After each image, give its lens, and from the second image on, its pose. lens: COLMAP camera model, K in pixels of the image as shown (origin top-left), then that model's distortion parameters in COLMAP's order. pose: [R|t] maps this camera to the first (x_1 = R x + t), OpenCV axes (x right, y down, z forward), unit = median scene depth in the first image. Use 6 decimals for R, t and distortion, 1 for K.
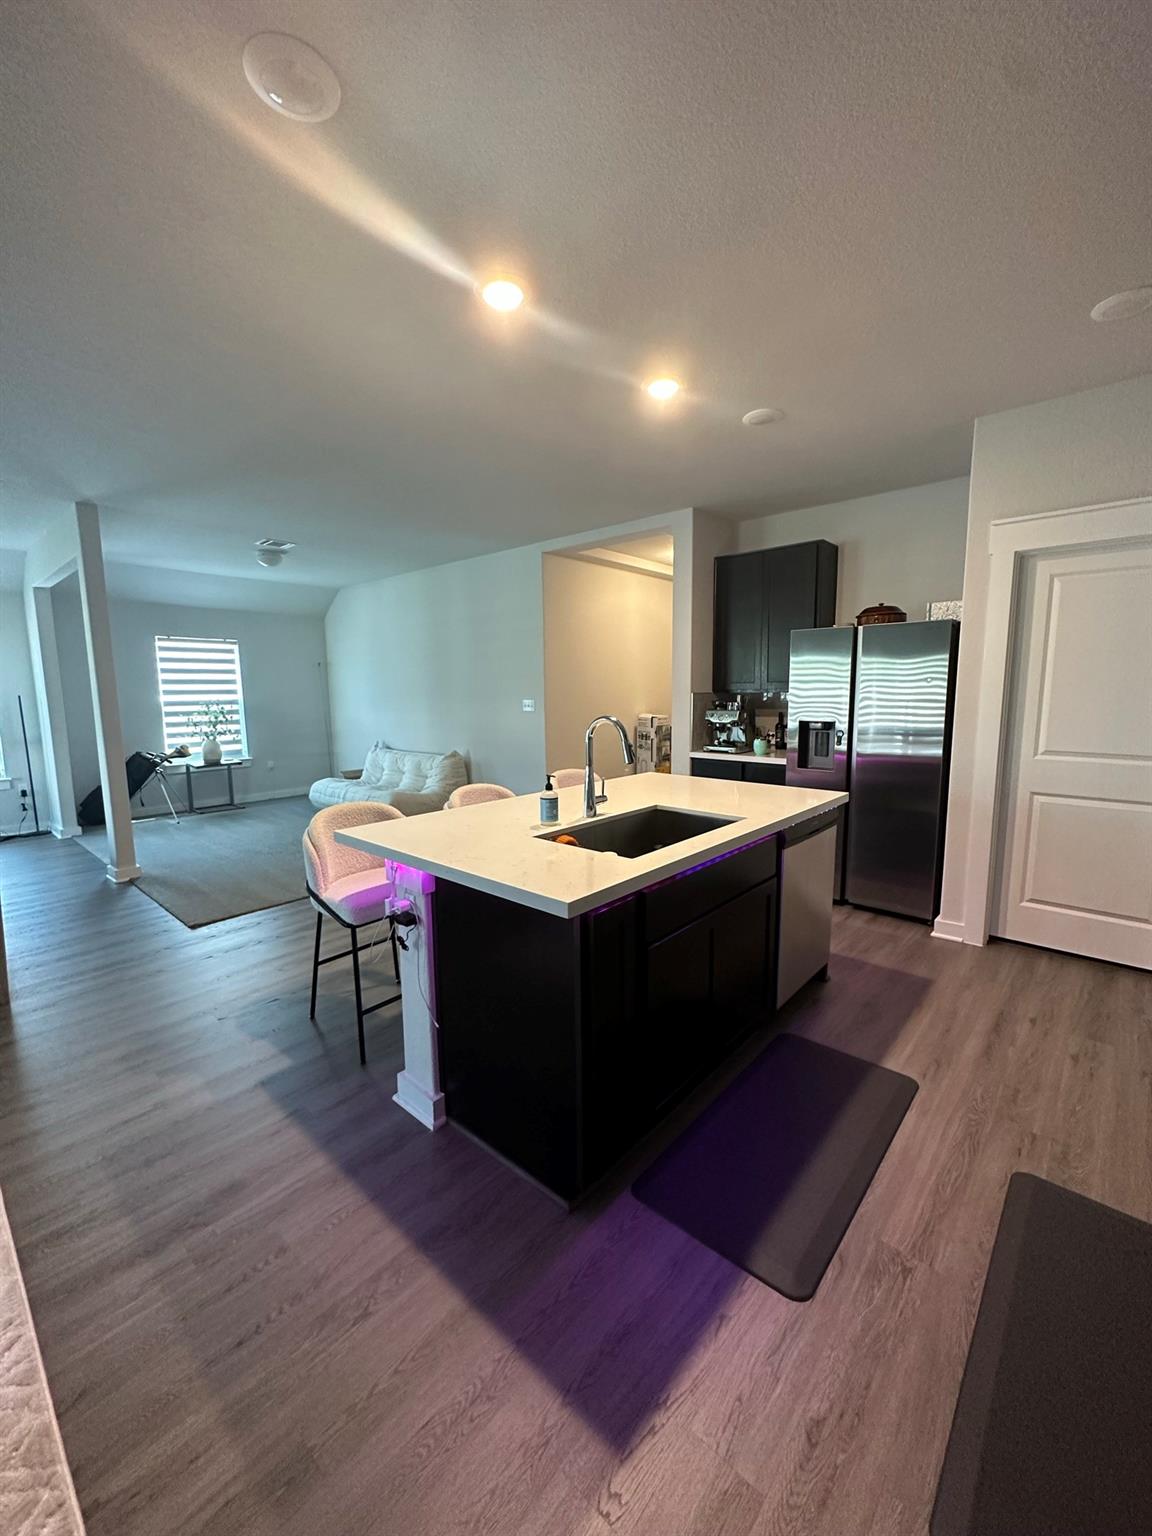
lens RADIAL K [[612.5, 0, 576.0], [0, 612.5, 768.0], [0, 0, 1]] dist [-0.006432, 0.002006]
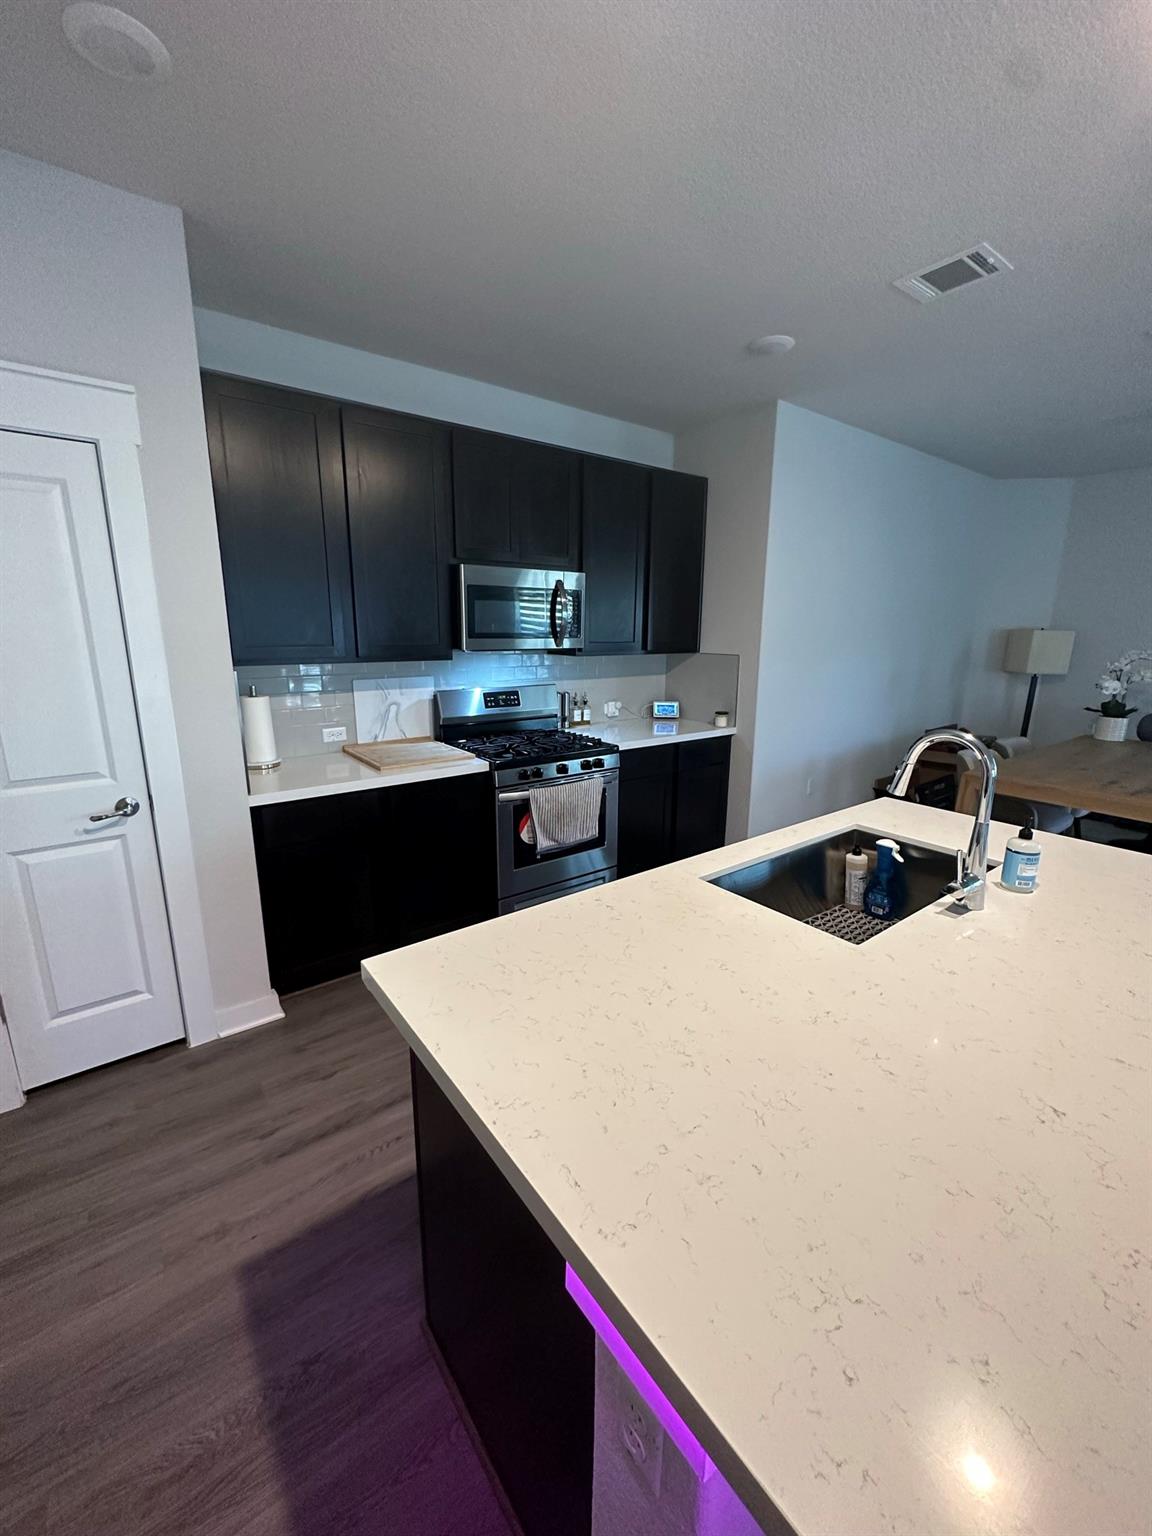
lens RADIAL K [[612.5, 0, 576.0], [0, 612.5, 768.0], [0, 0, 1]] dist [-0.006432, 0.002006]
pose [[-0.979349, -0.040043, 0.198173, 0.256325], [0.030361, 0.939947, 0.339967, -0.236974], [-0.199886, 0.338963, -0.919320, 1.446135]]
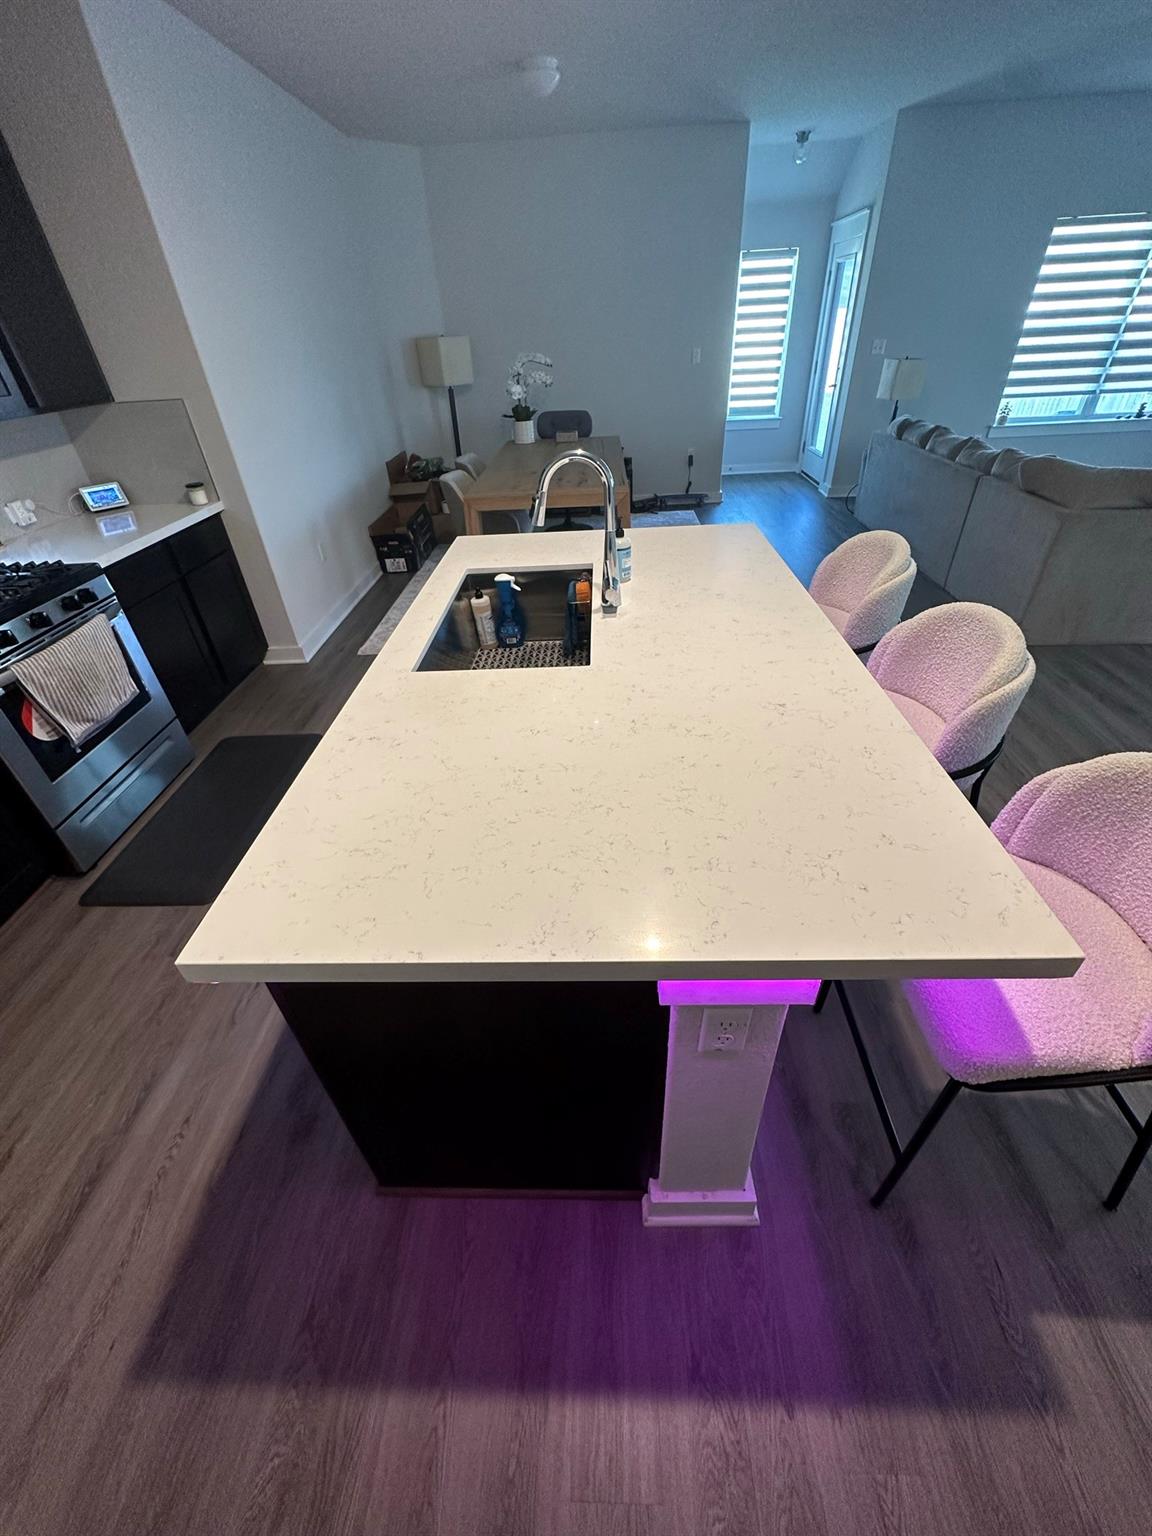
lens RADIAL K [[612.5, 0, 576.0], [0, 612.5, 768.0], [0, 0, 1]] dist [-0.006432, 0.002006]
pose [[-0.766605, 0.414961, -0.490025, 0.447922], [-0.023825, 0.744230, 0.667498, -0.239721], [0.641677, 0.523383, -0.560644, 1.363888]]
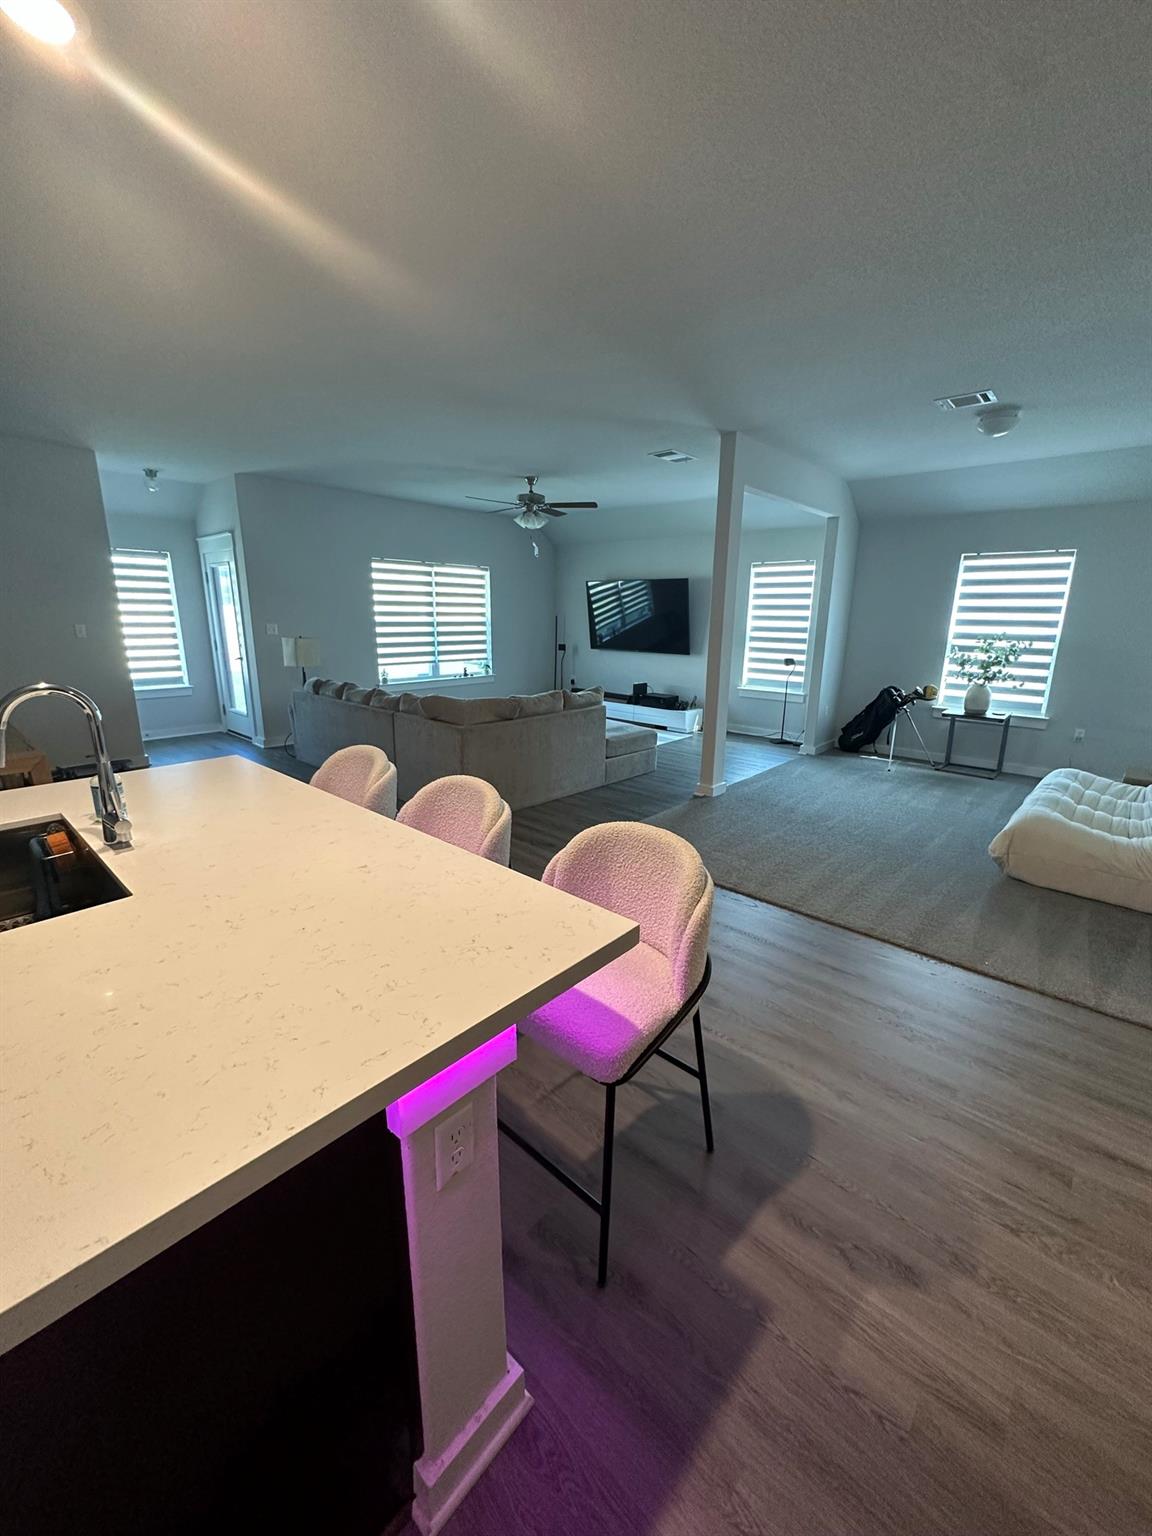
lens RADIAL K [[612.5, 0, 576.0], [0, 612.5, 768.0], [0, 0, 1]] dist [-0.006432, 0.002006]
pose [[-0.008828, 0.256380, -0.966536, 0.561065], [-0.137303, 0.957108, 0.255133, -0.204960], [0.990490, 0.134961, 0.026753, 1.330804]]
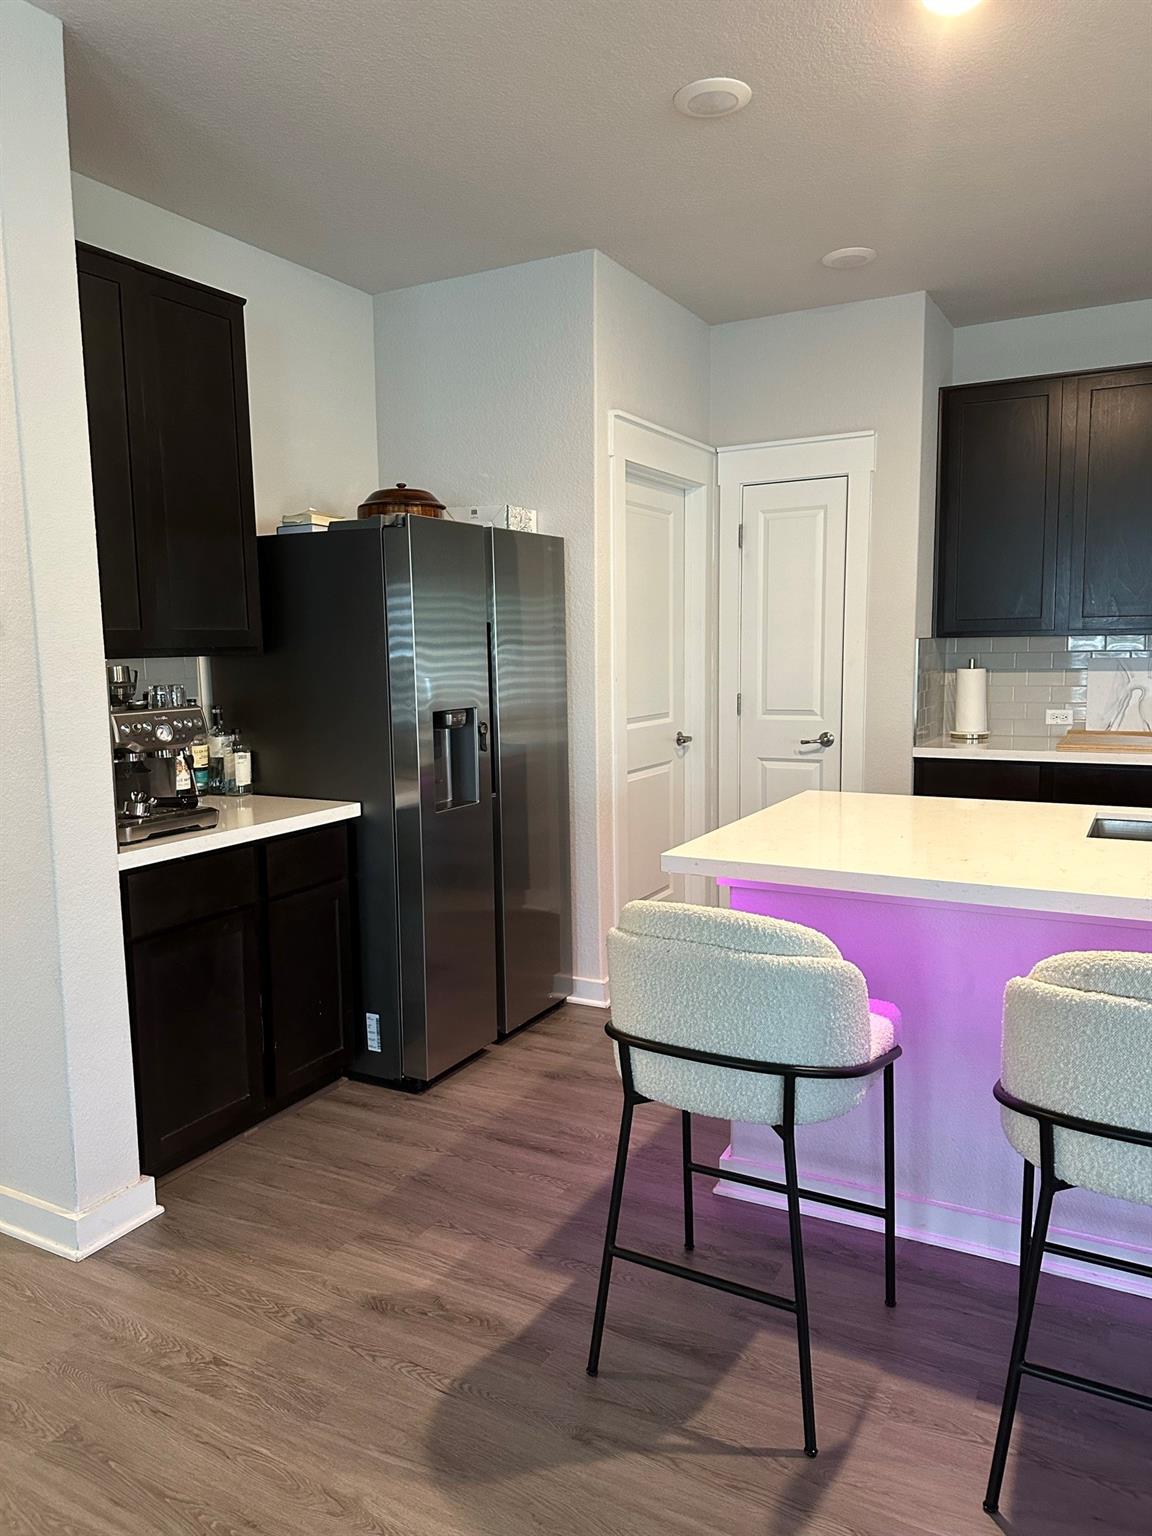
lens RADIAL K [[1076.2, 0, 576.0], [0, 1076.2, 768.0], [0, 0, 1]] dist [0.048059, -0.000286]
pose [[-0.224159, -0.103332, 0.969059, -0.719877], [0.143008, 0.980111, 0.137590, -0.206106], [-0.964003, 0.169426, -0.204924, 1.653620]]
